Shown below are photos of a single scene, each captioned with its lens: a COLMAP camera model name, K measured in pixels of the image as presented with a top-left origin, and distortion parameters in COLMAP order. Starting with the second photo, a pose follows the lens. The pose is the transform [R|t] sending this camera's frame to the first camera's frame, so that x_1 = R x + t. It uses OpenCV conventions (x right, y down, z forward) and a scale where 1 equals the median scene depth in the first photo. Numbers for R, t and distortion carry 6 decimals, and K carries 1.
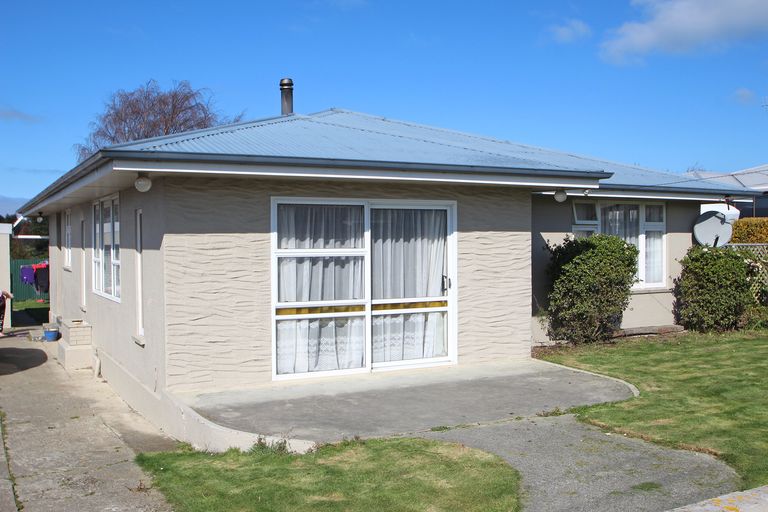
lens RADIAL K [[788.8, 0, 384.0], [0, 788.8, 256.0], [0, 0, 1]] dist [-0.085721, 0.006057]
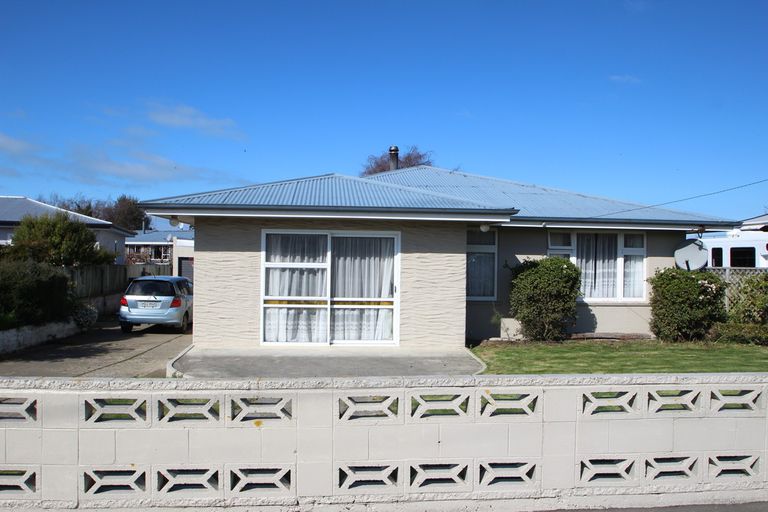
lens RADIAL K [[569.0, 0, 384.0], [0, 569.0, 256.0], [0, 0, 1]] dist [-0.067677, -0.000516]
pose [[0.907834, 0.014903, -0.419066, 0.498489], [-0.026000, 0.999446, -0.020783, -0.003371], [0.418524, 0.029763, 0.907718, 0.056371]]
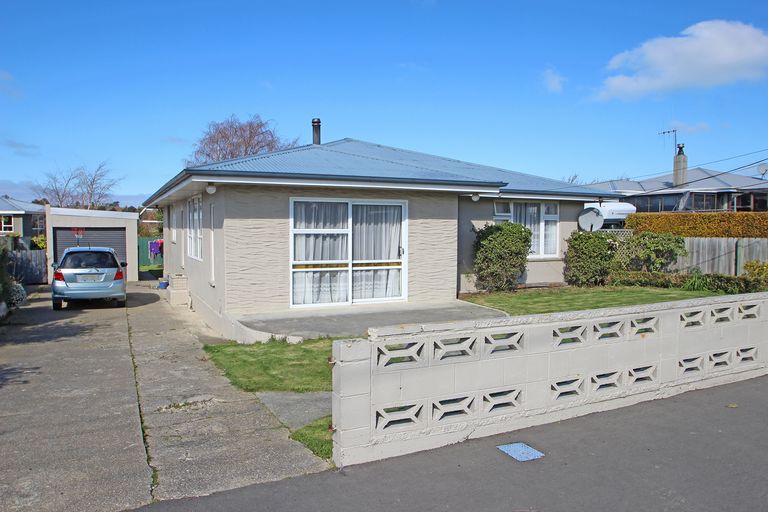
lens RADIAL K [[569.0, 0, 384.0], [0, 569.0, 256.0], [0, 0, 1]] dist [-0.067677, -0.000516]
pose [[0.999086, 0.010799, -0.041370, 0.092932], [-0.009490, 0.999453, 0.031690, 0.007979], [0.041690, -0.031269, 0.998641, -0.164884]]
